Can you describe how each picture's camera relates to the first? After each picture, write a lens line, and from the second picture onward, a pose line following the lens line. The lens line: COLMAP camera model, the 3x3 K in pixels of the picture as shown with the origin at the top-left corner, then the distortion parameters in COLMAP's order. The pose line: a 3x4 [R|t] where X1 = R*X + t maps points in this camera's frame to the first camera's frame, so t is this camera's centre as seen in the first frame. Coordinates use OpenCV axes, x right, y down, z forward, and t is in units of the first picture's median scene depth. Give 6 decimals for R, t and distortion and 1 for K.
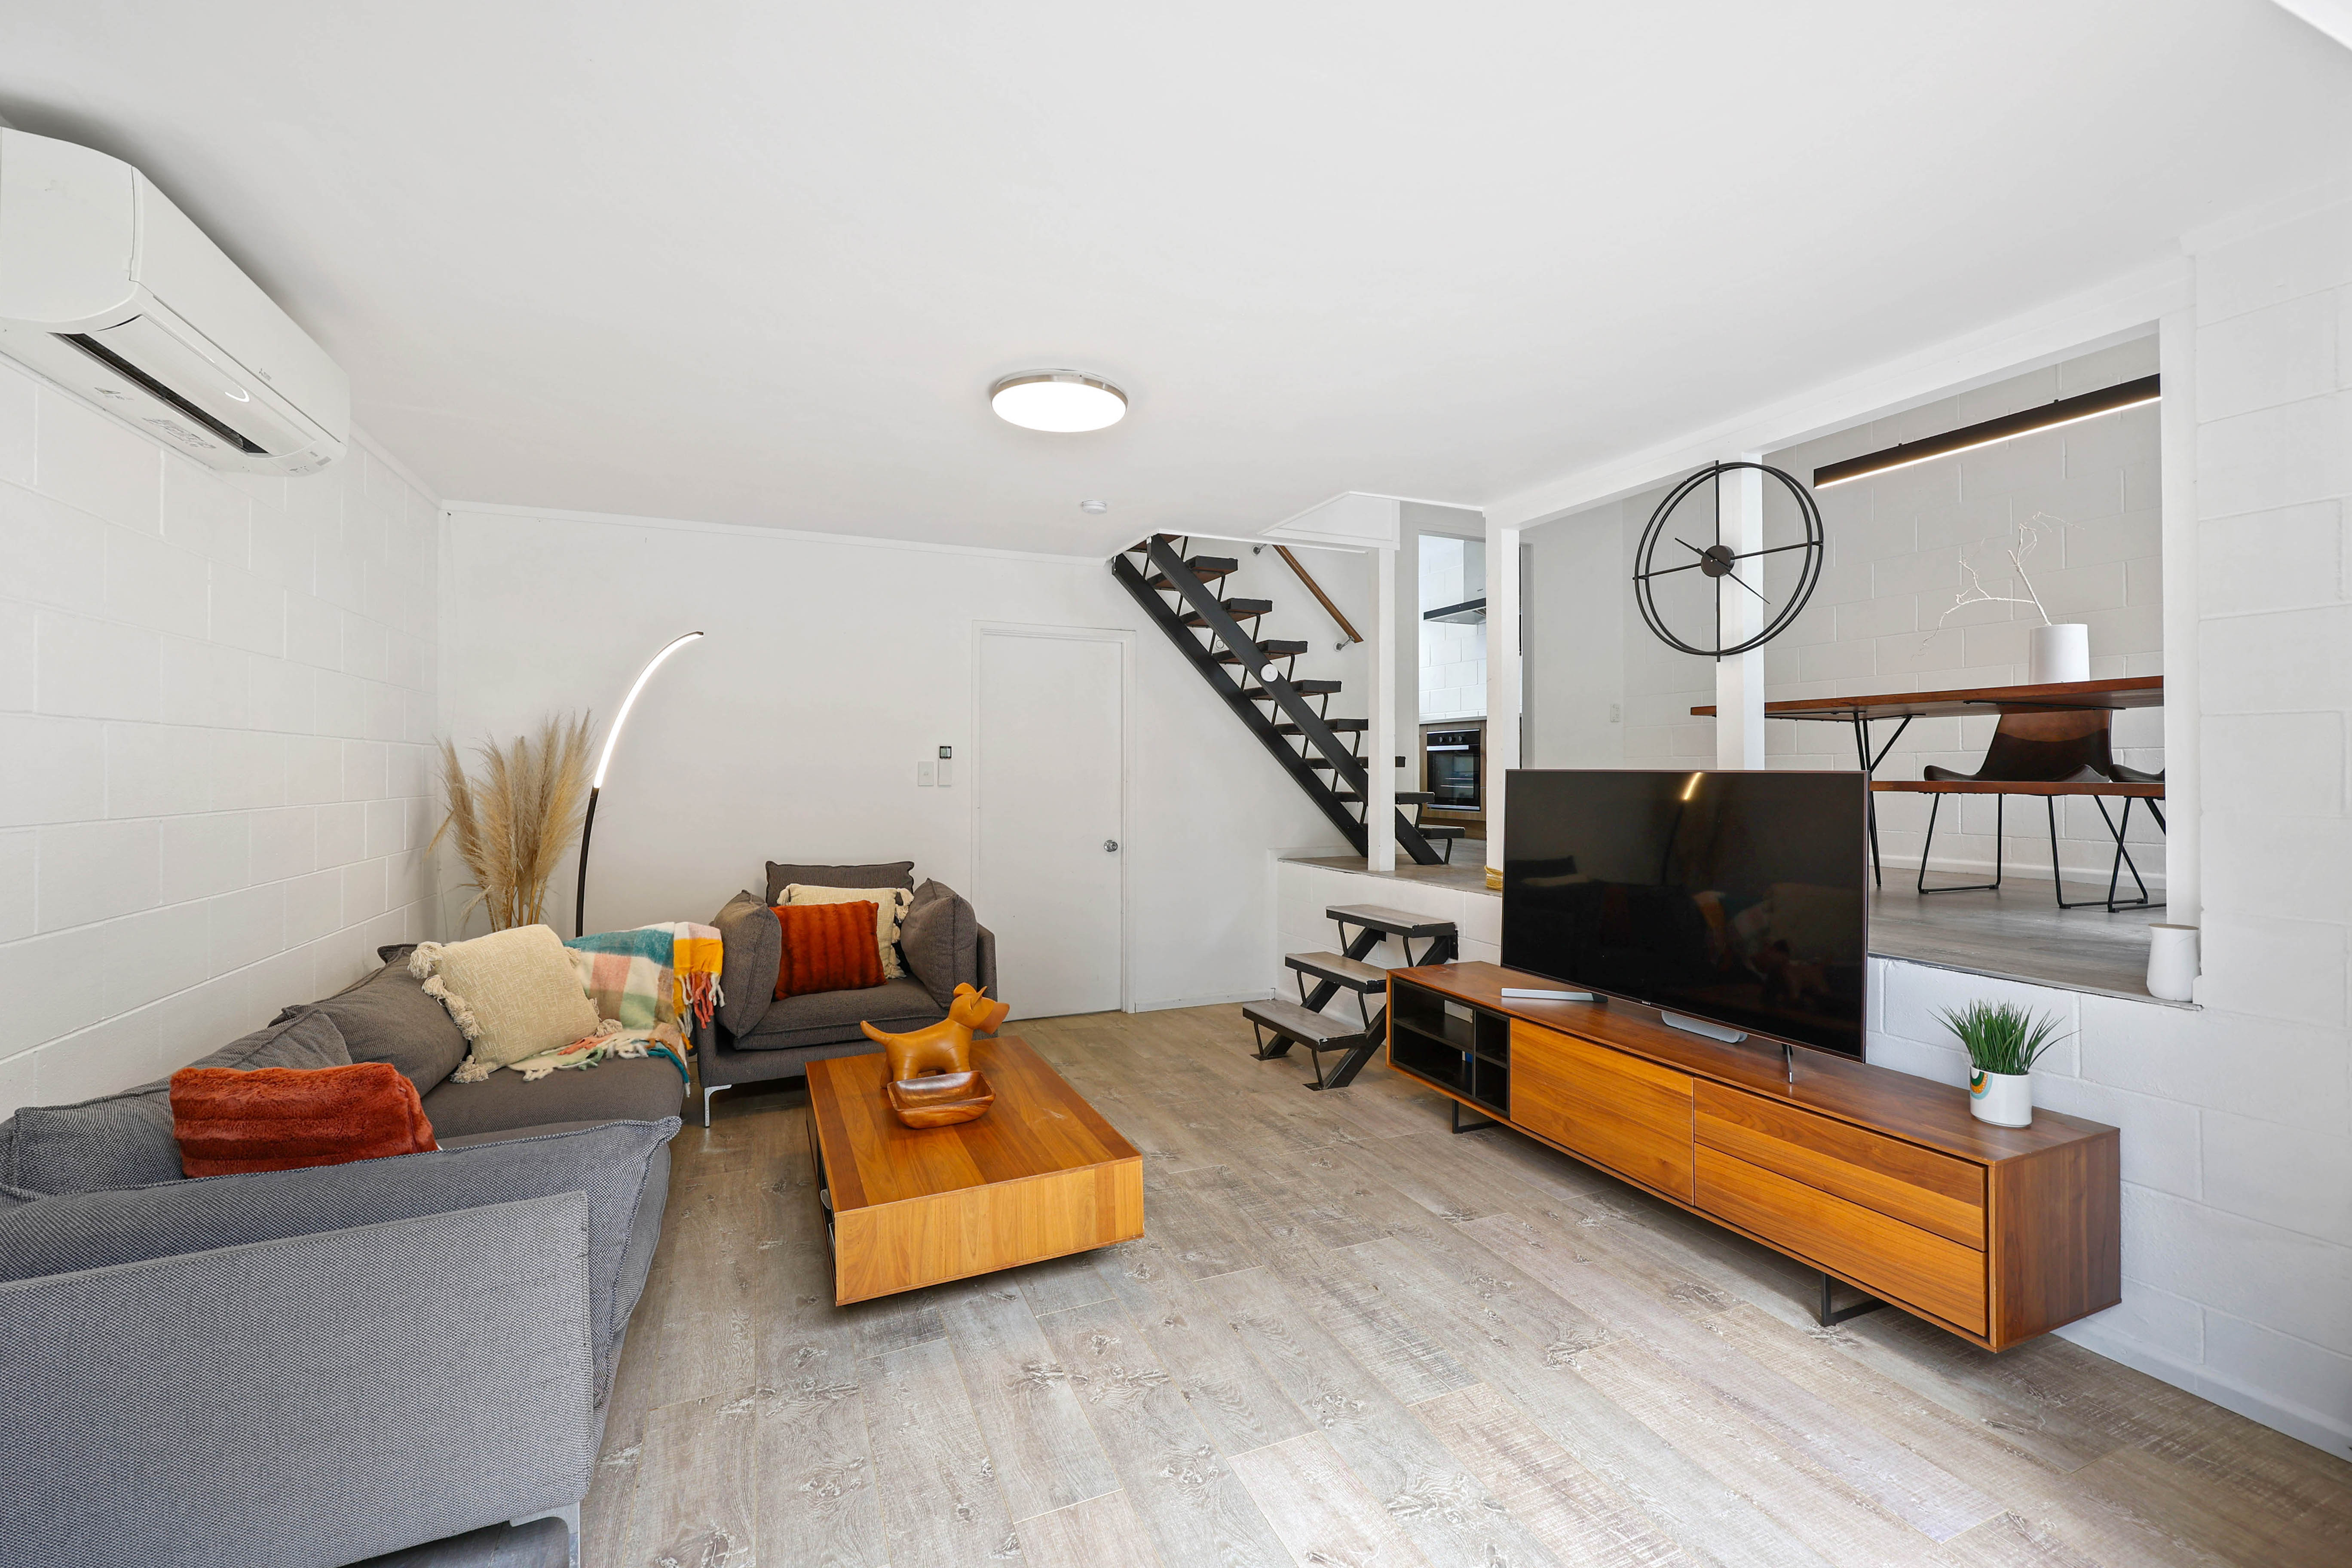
lens RADIAL K [[949.4, 0, 1171.5], [0, 949.4, 767.5], [0, 0, 1]] dist [-0.015144, 0.000045]
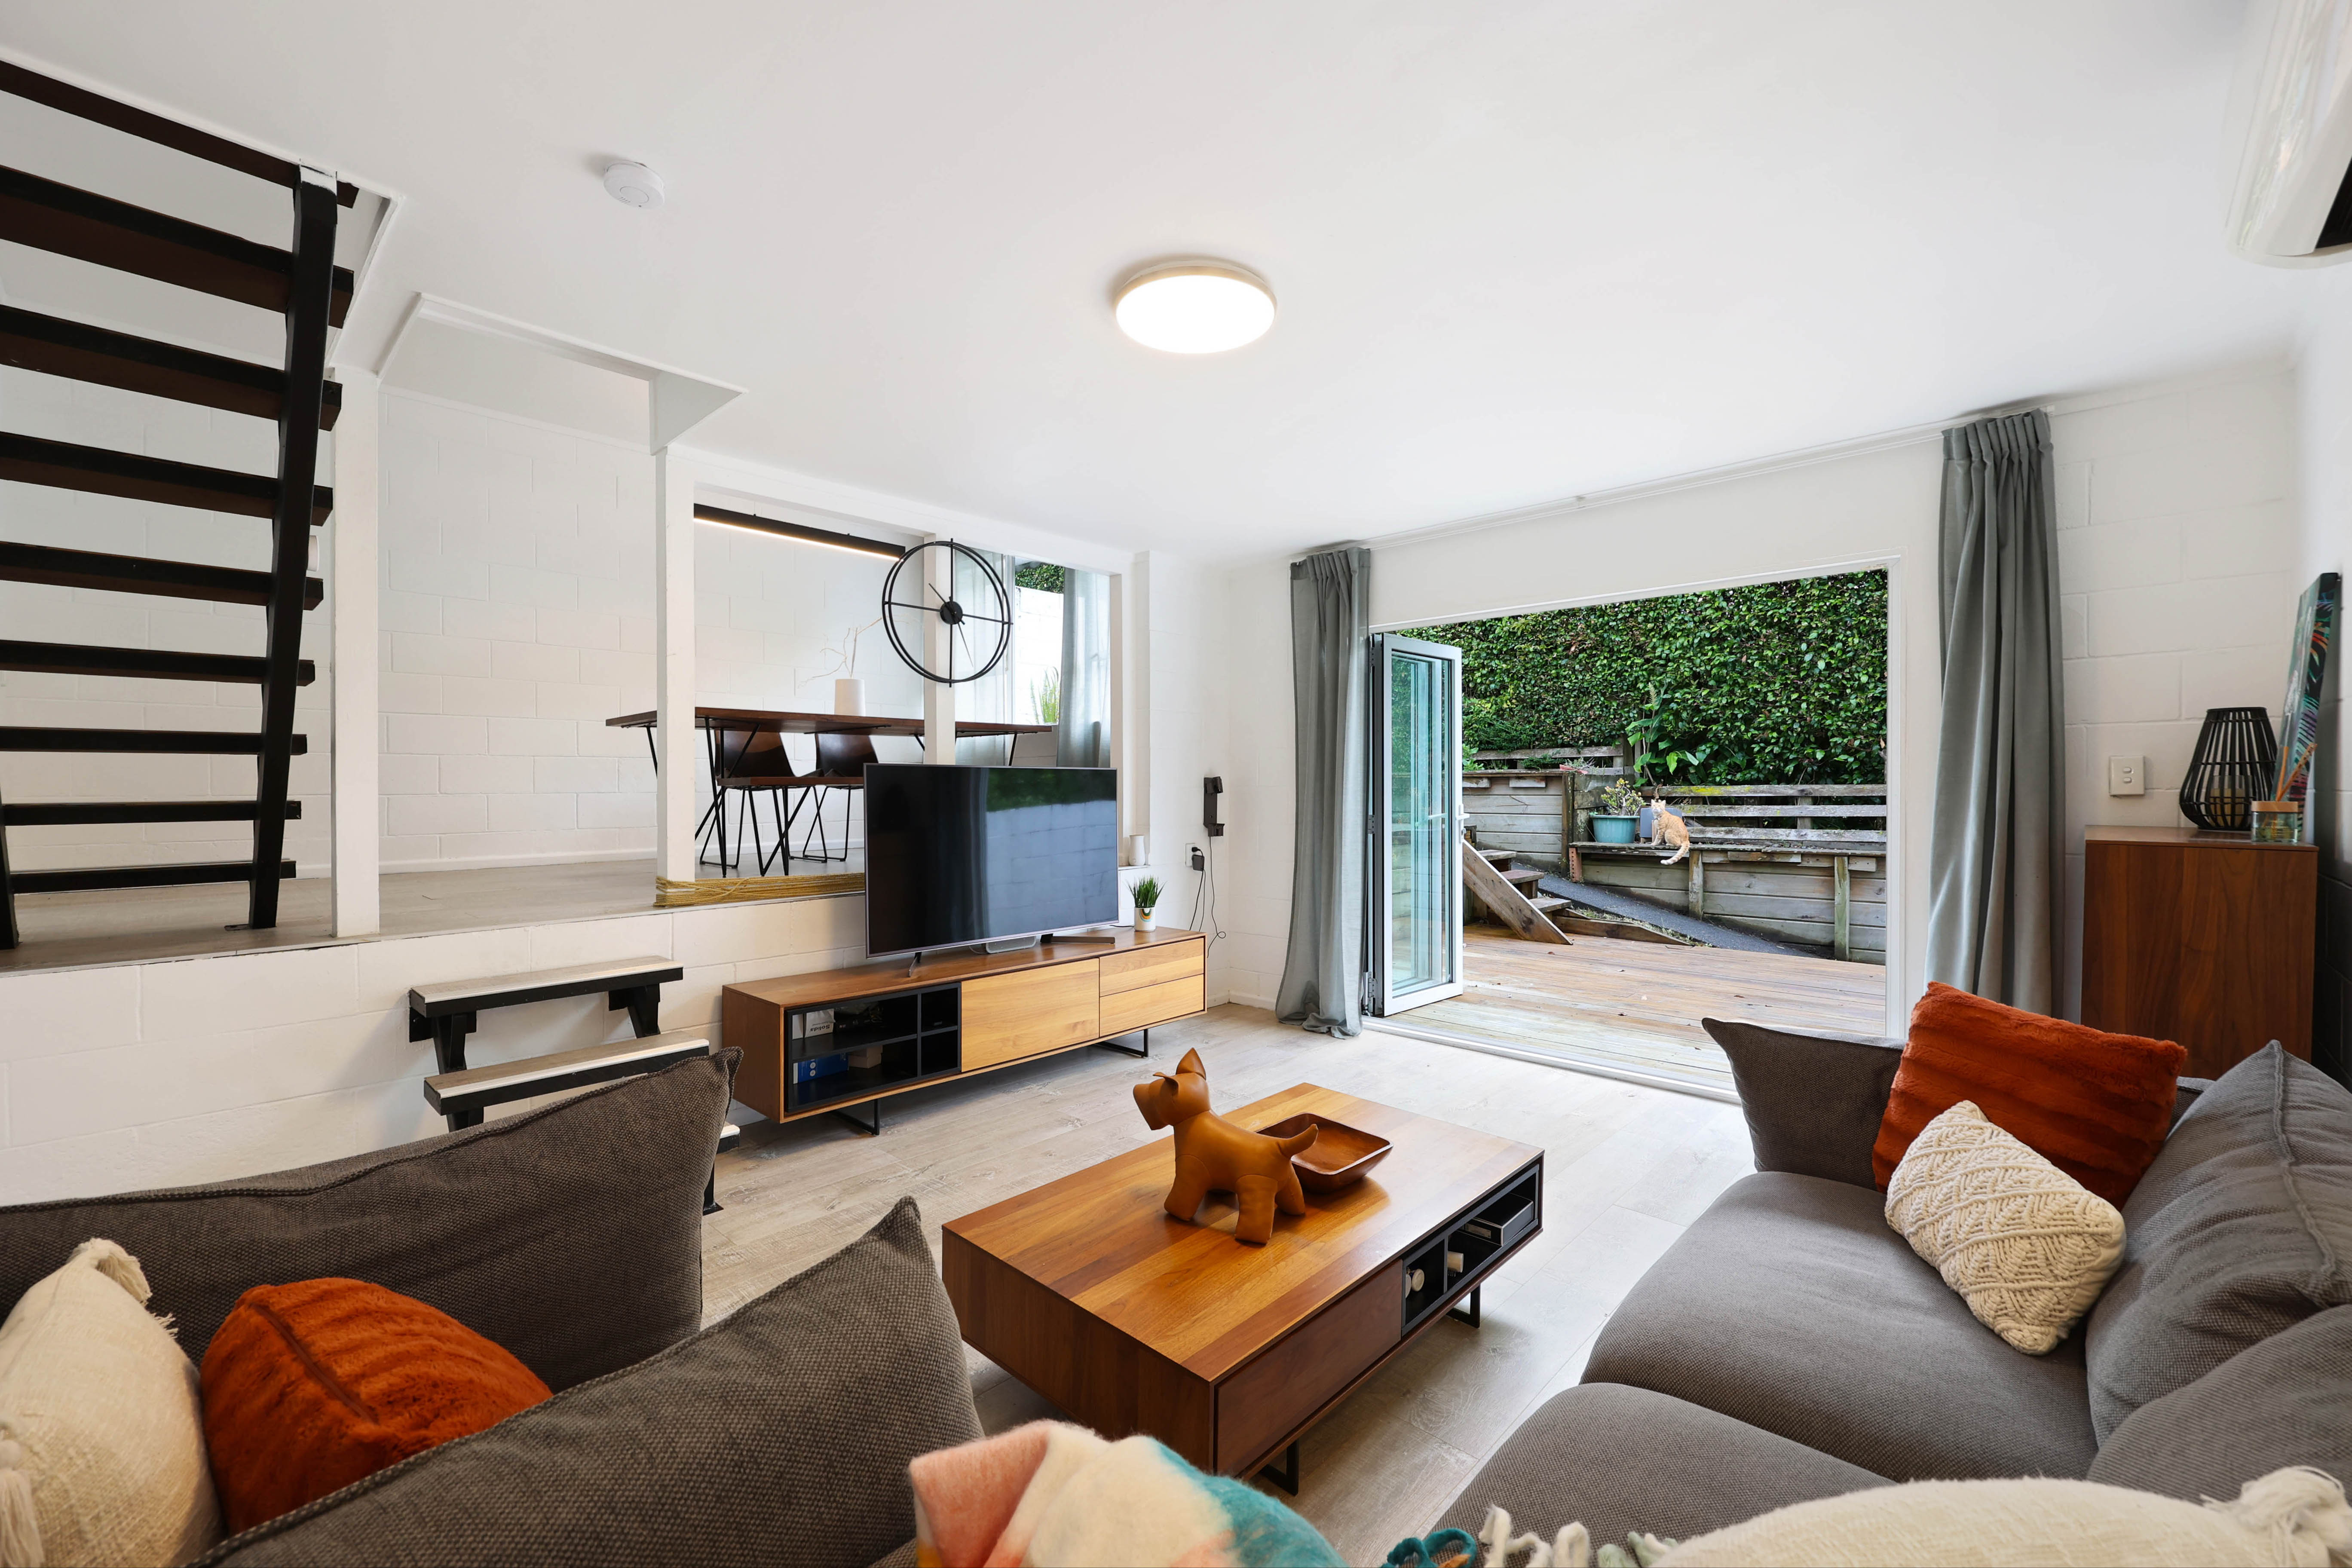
lens RADIAL K [[949.4, 0, 1171.5], [0, 949.4, 767.5], [0, 0, 1]] dist [-0.015144, 0.000045]
pose [[-0.374725, 0.019857, 0.926923, -0.811325], [0.005182, 0.999800, -0.019324, 0.033965], [-0.927122, -0.002438, -0.374753, 1.219387]]
